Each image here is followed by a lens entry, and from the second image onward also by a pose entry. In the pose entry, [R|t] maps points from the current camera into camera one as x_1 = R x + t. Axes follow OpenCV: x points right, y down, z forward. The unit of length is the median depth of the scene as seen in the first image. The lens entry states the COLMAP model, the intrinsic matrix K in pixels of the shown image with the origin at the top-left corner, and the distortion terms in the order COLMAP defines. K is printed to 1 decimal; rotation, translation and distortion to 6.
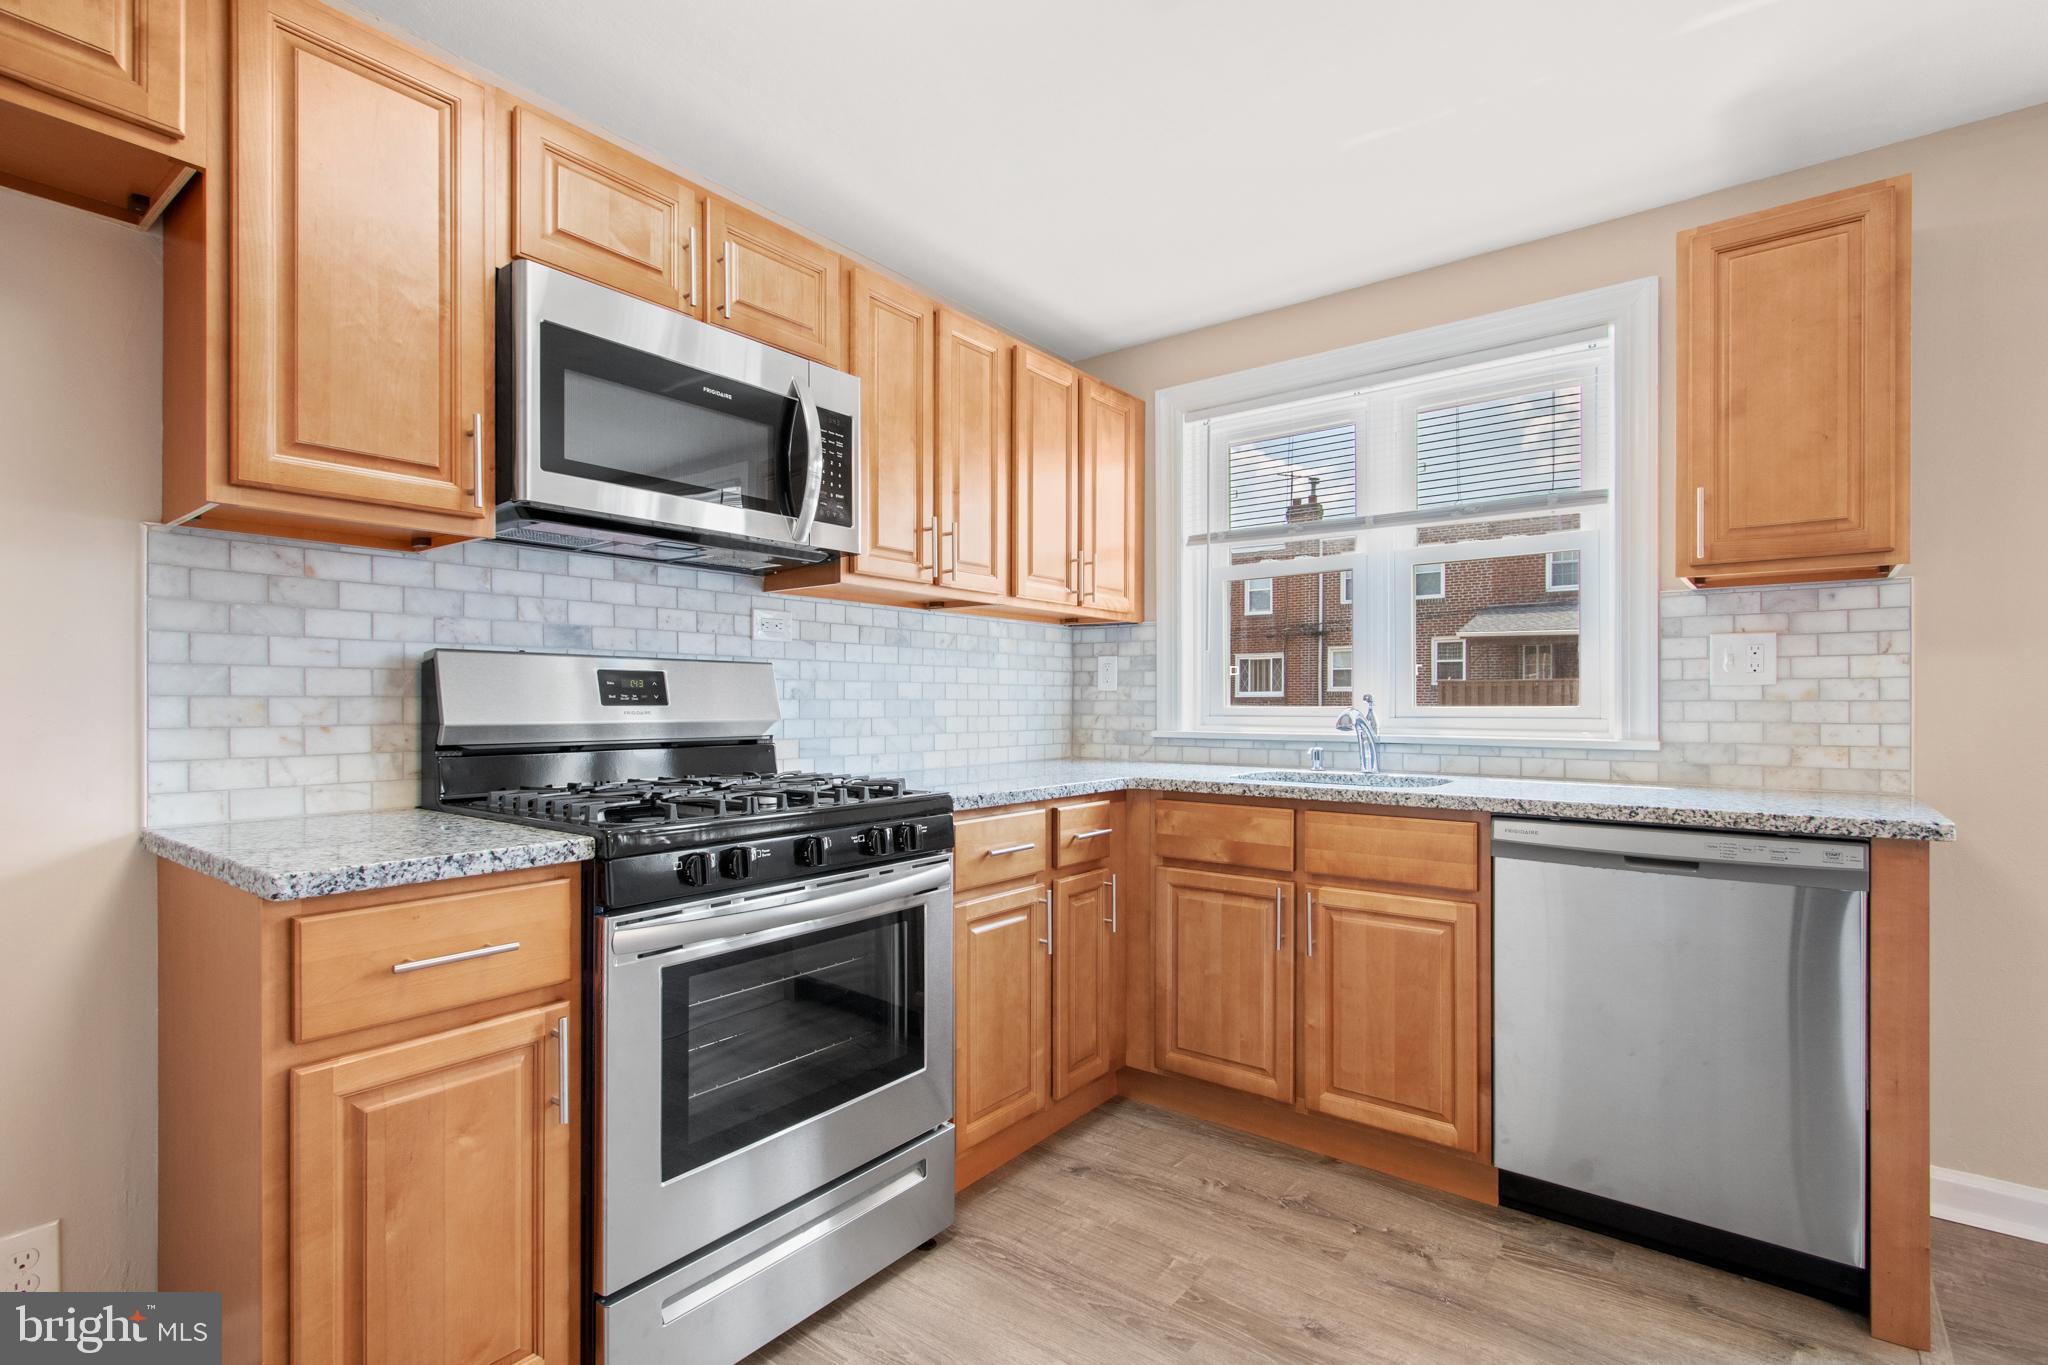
lens RADIAL K [[959.1, 0, 1020.3], [0, 959.1, 693.8], [0, 0, 1]] dist [-0.013960, 0.004684]
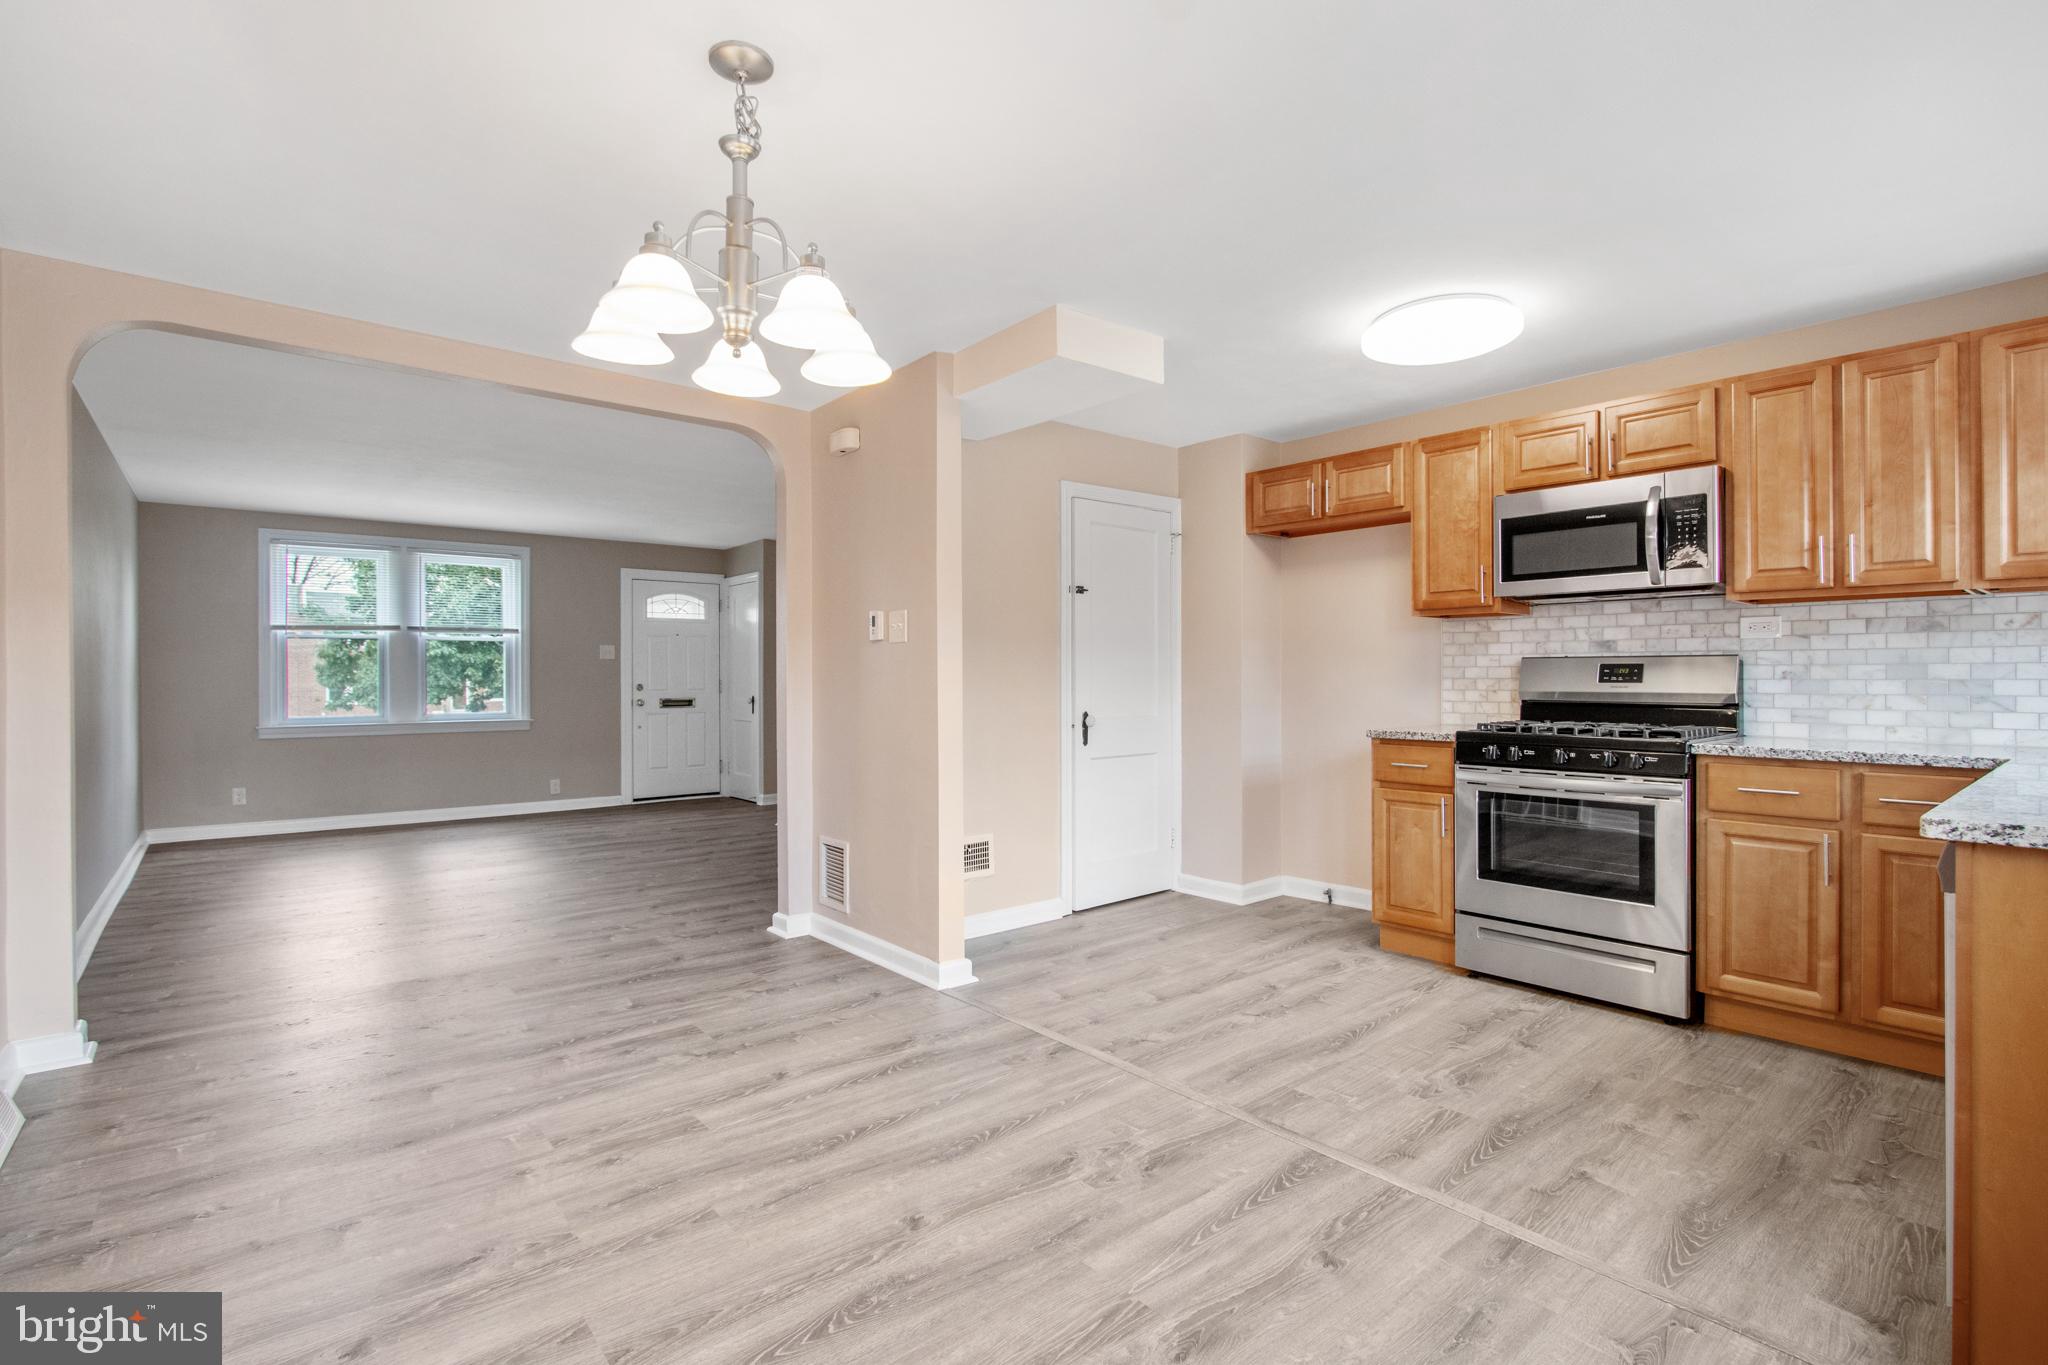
lens RADIAL K [[959.1, 0, 1036.0], [0, 959.1, 674.5], [0, 0, 1]] dist [-0.013960, 0.004684]
pose [[-0.200958, -0.001599, -0.979599, 1.560434], [0.010373, 0.999939, -0.003760, -0.008311], [0.979545, -0.010917, -0.200929, 0.265932]]
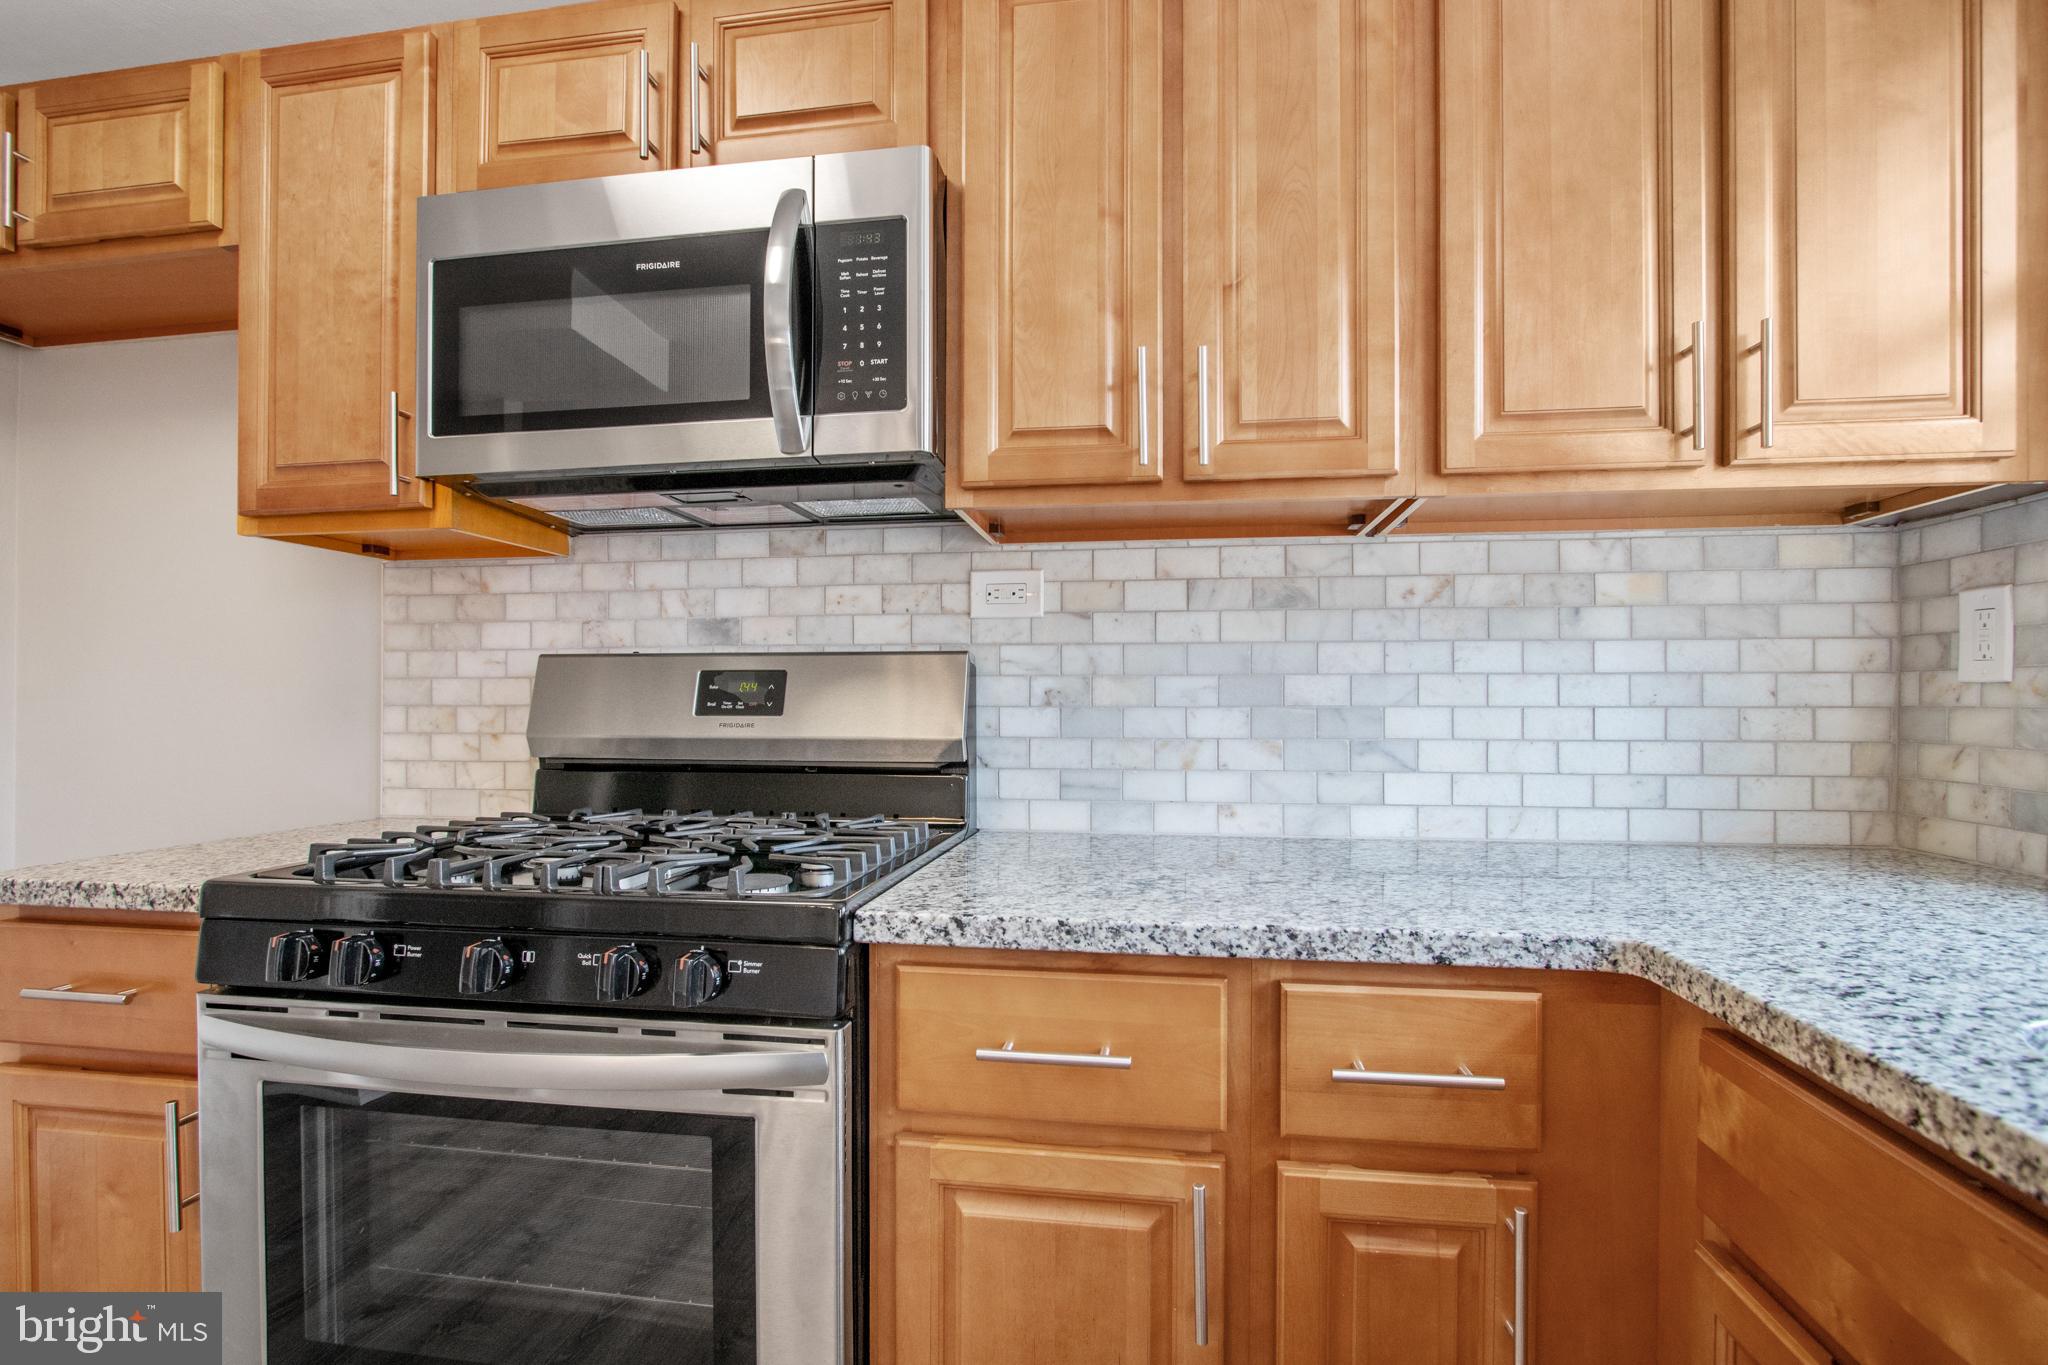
lens RADIAL K [[959.1, 0, 1022.6], [0, 959.1, 704.8], [0, 0, 1]] dist [-0.013960, 0.004684]
pose [[0.483223, -0.000848, -0.875497, 0.372927], [0.007921, 0.999963, 0.003403, 0.002545], [0.875461, -0.008579, 0.483212, 0.801885]]
